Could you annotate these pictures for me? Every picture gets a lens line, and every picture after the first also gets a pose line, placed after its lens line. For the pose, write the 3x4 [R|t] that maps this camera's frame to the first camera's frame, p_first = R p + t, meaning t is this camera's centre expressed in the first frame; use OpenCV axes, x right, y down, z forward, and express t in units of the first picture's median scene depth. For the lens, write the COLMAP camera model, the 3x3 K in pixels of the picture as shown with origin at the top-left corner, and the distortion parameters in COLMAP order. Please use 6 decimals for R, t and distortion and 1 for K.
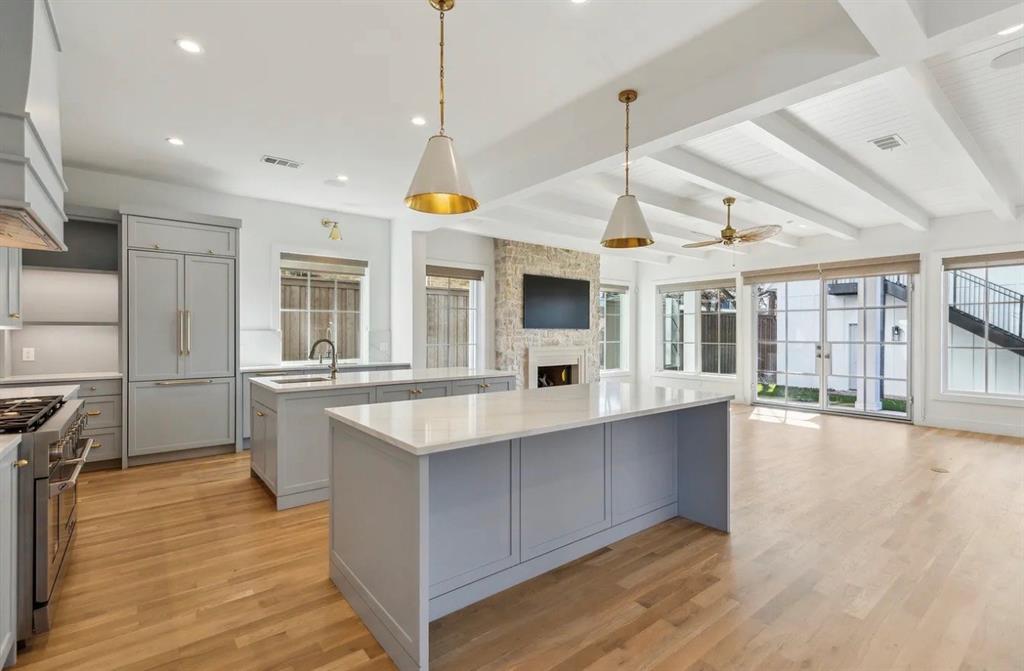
lens RADIAL K [[468.8, 0, 518.2], [0, 468.8, 332.6], [0, 0, 1]] dist [0.010092, 0.000035]
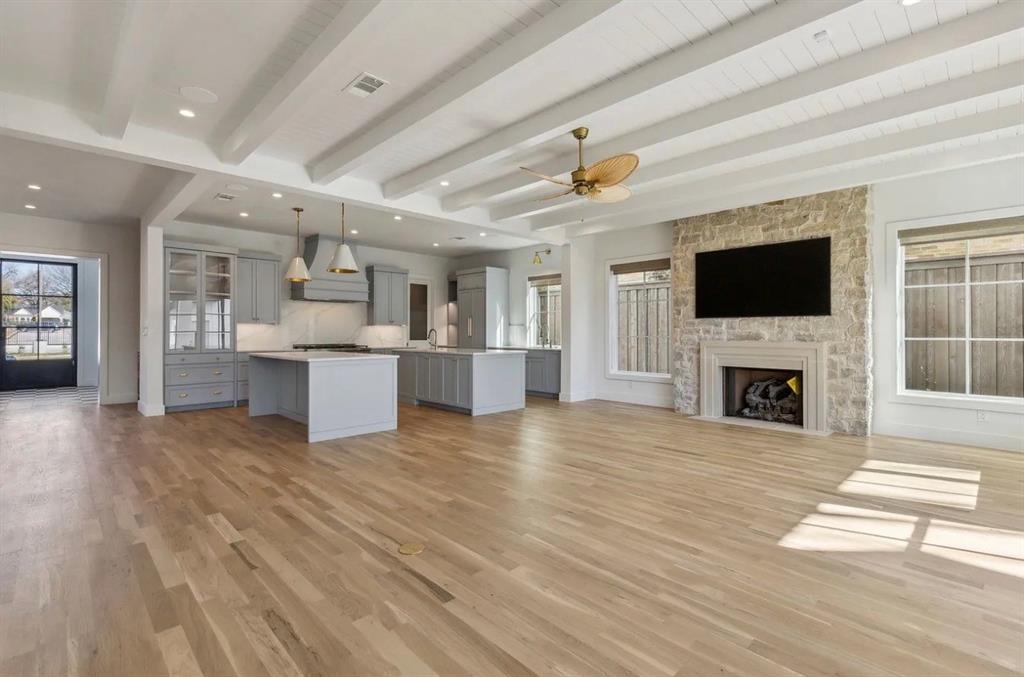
lens RADIAL K [[469.6, 0, 513.5], [0, 469.6, 330.1], [0, 0, 1]] dist [0.011165, -0.000148]
pose [[0.086943, -0.008373, -0.996178, 0.805719], [0.002157, 0.999964, -0.008217, 0.018013], [0.996211, -0.001435, 0.086957, 0.588340]]
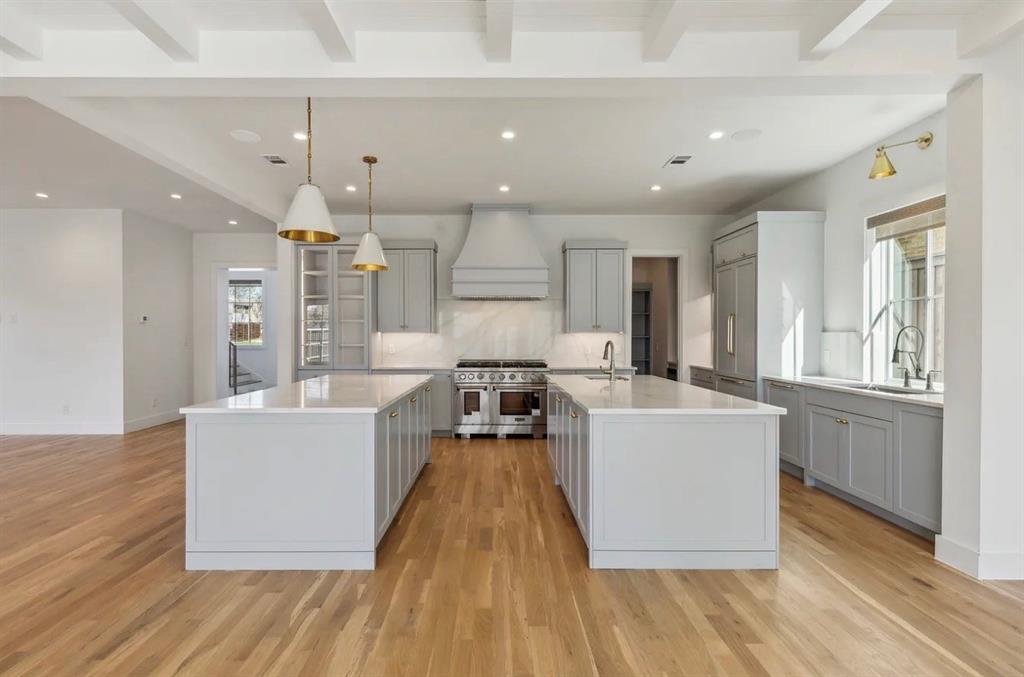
lens RADIAL K [[473.0, 0, 508.1], [0, 473.0, 337.2], [0, 0, 1]] dist [0.012725, -0.000383]
pose [[-0.628465, -0.000580, -0.777838, 0.280726], [-0.001445, 0.999999, 0.000422, 0.002714], [0.777836, 0.001389, -0.628465, 0.748074]]
